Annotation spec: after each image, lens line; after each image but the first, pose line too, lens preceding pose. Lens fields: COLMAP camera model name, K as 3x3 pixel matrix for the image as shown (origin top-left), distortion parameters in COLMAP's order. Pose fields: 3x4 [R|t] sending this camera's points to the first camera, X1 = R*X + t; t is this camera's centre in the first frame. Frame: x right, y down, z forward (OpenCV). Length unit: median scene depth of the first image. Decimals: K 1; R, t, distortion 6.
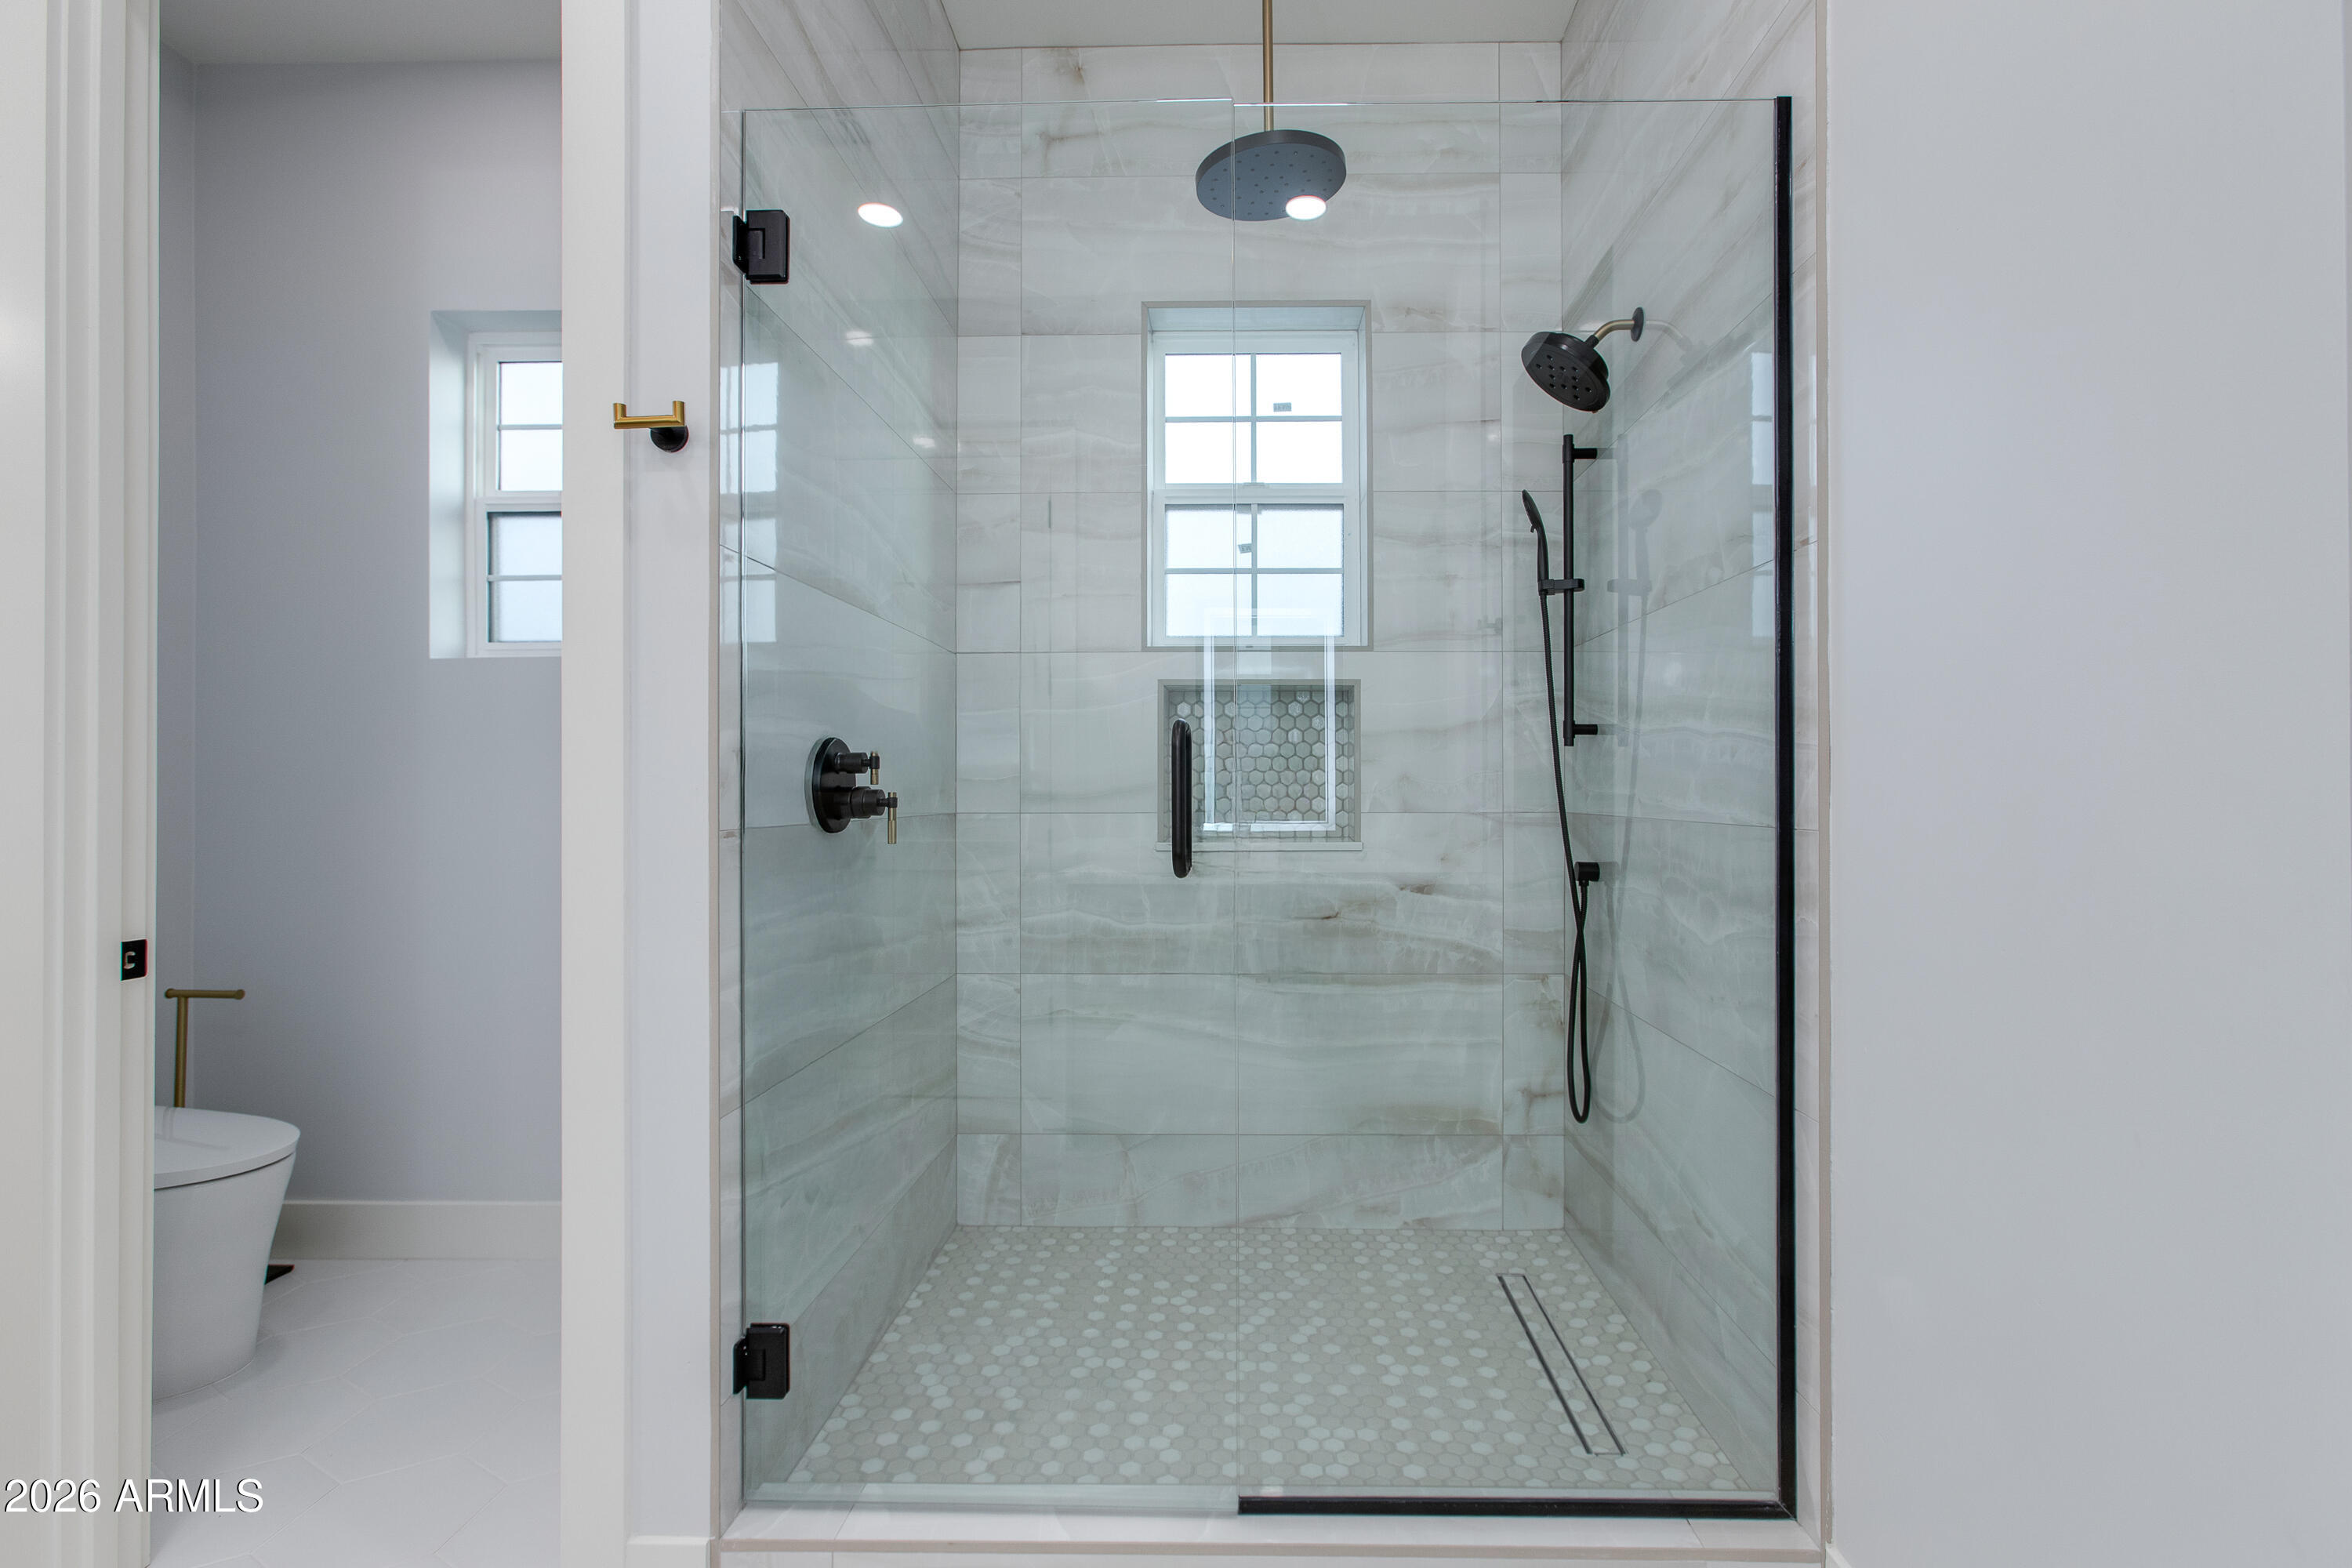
lens RADIAL K [[1098.1, 0, 1169.6], [0, 1098.1, 801.5], [0, 0, 1]] dist [0.002560, 0.000465]
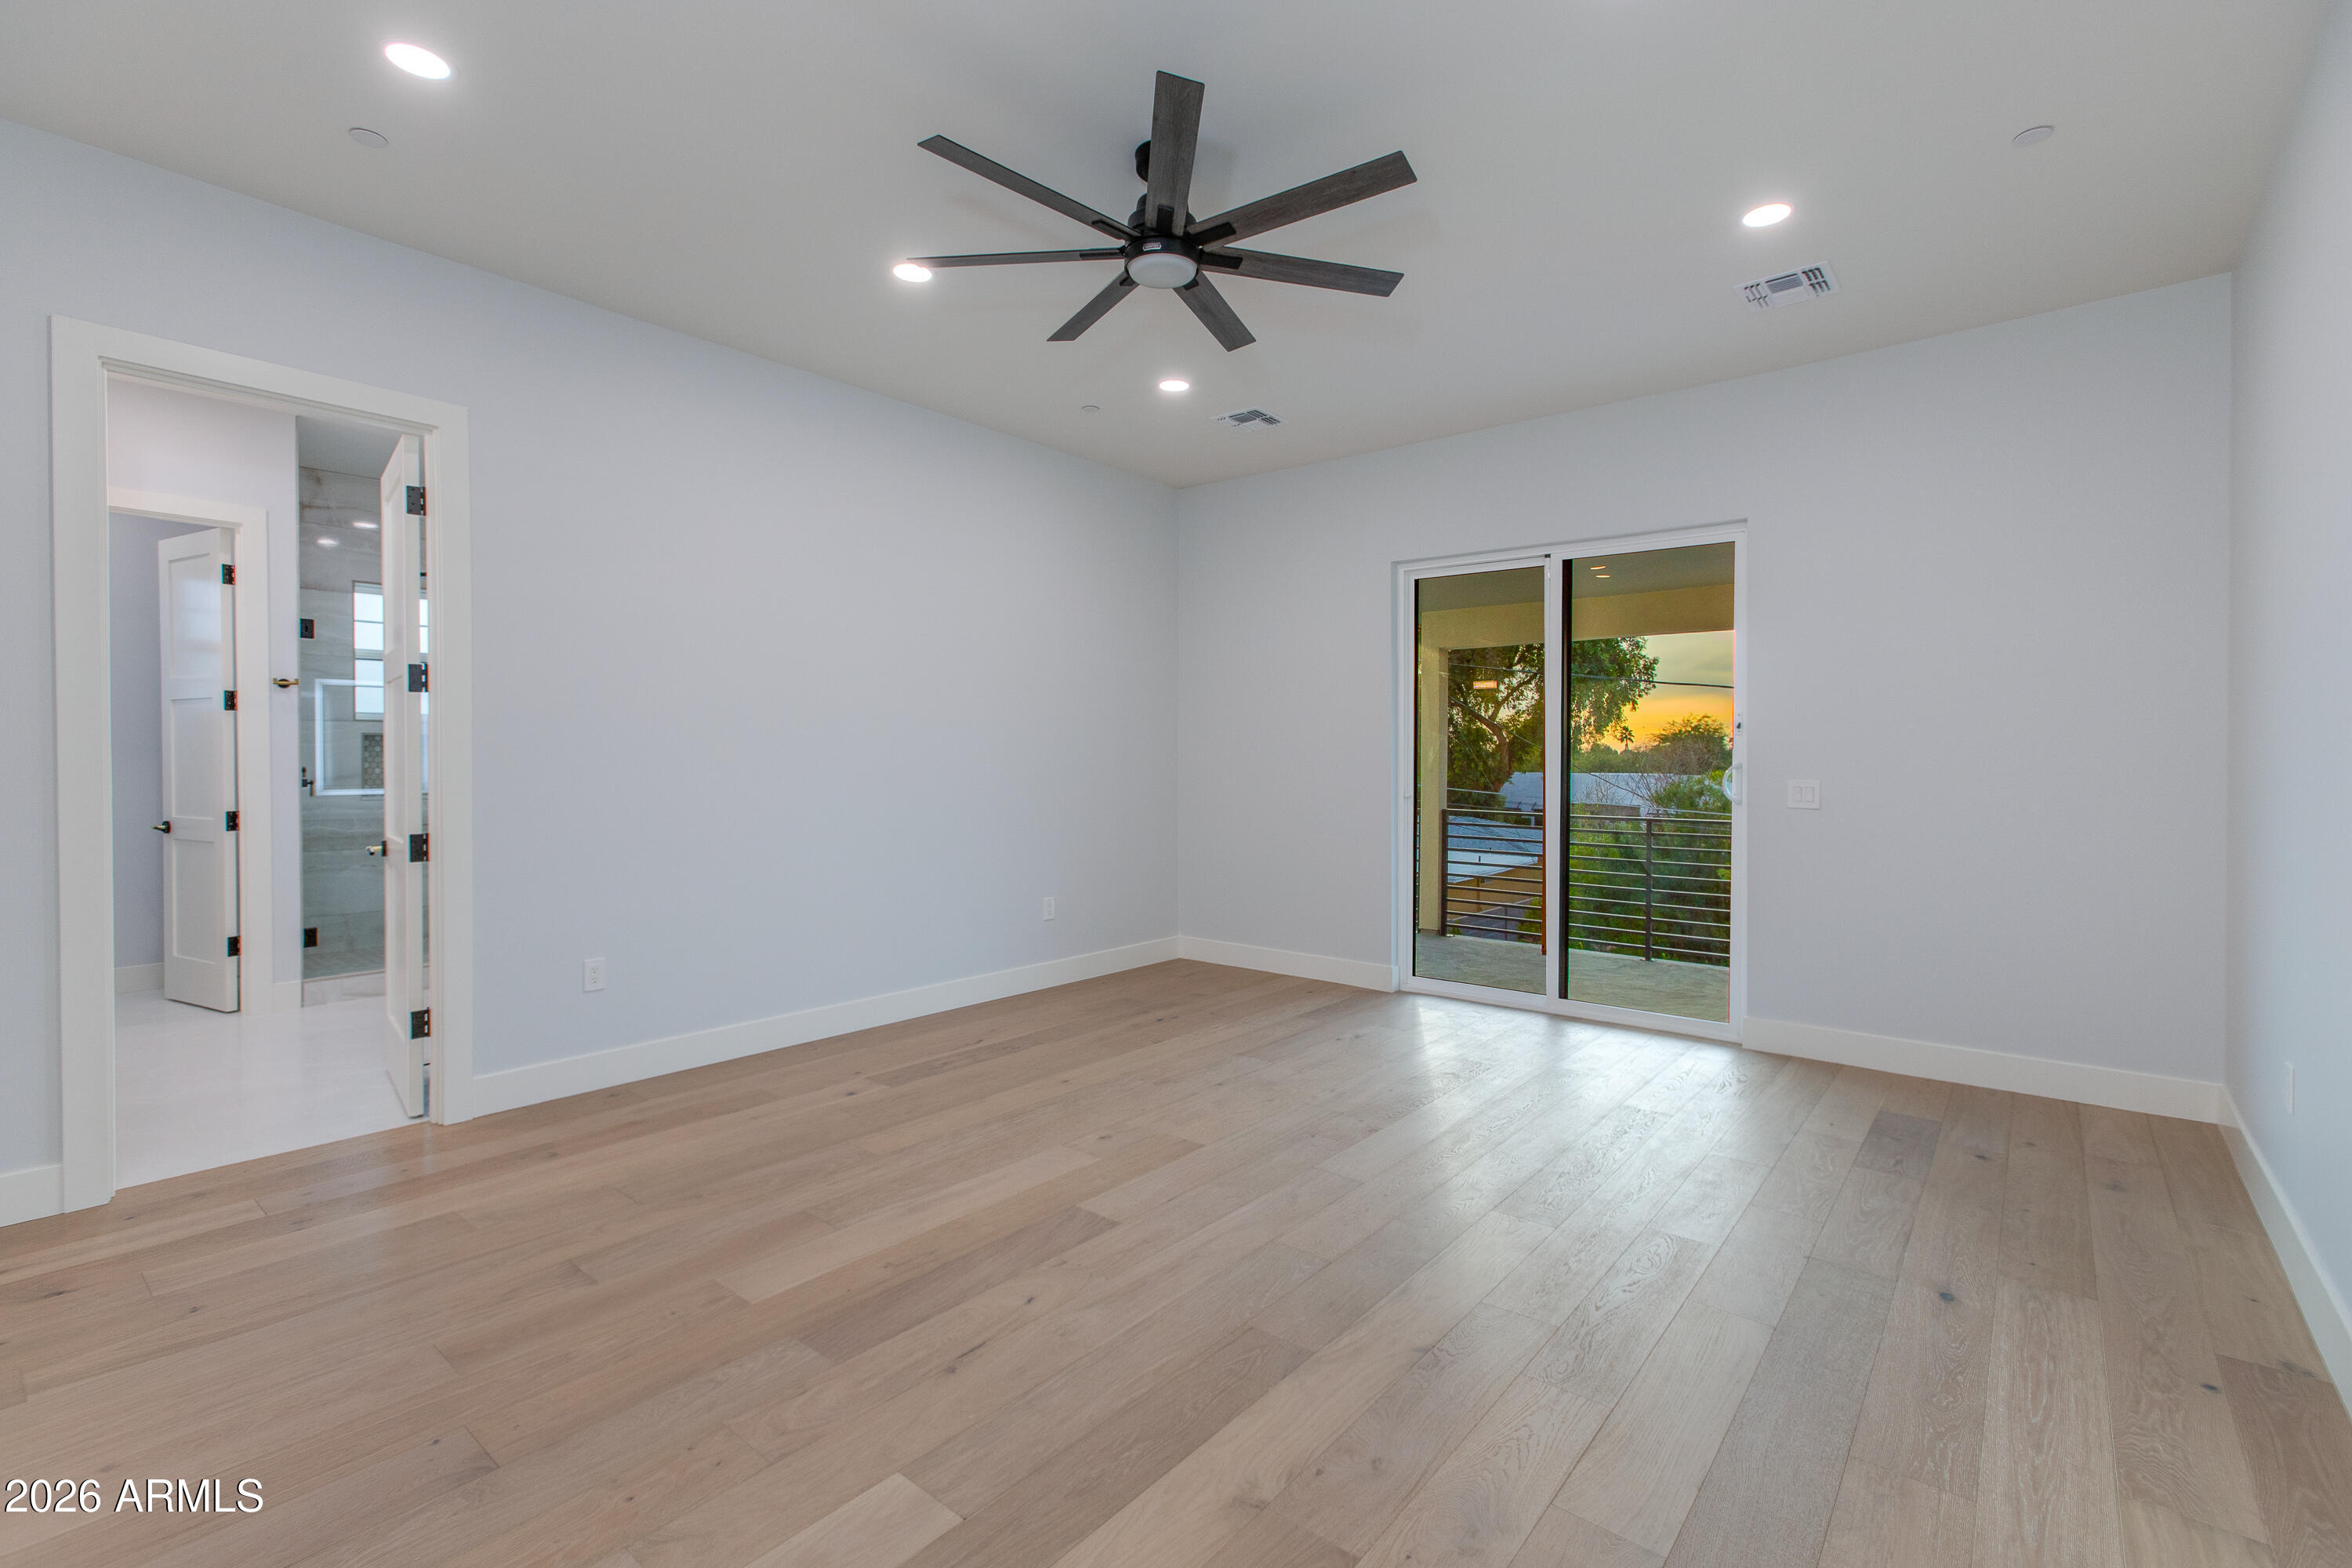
lens RADIAL K [[1068.6, 0, 1176.0], [0, 1068.6, 784.0], [0, 0, 1]] dist [0.114055, 0.000111]
pose [[0.618855, -0.011298, 0.785424, -0.909100], [-0.005112, 0.999817, 0.018410, -0.047111], [-0.785488, -0.015408, 0.618685, -2.079886]]
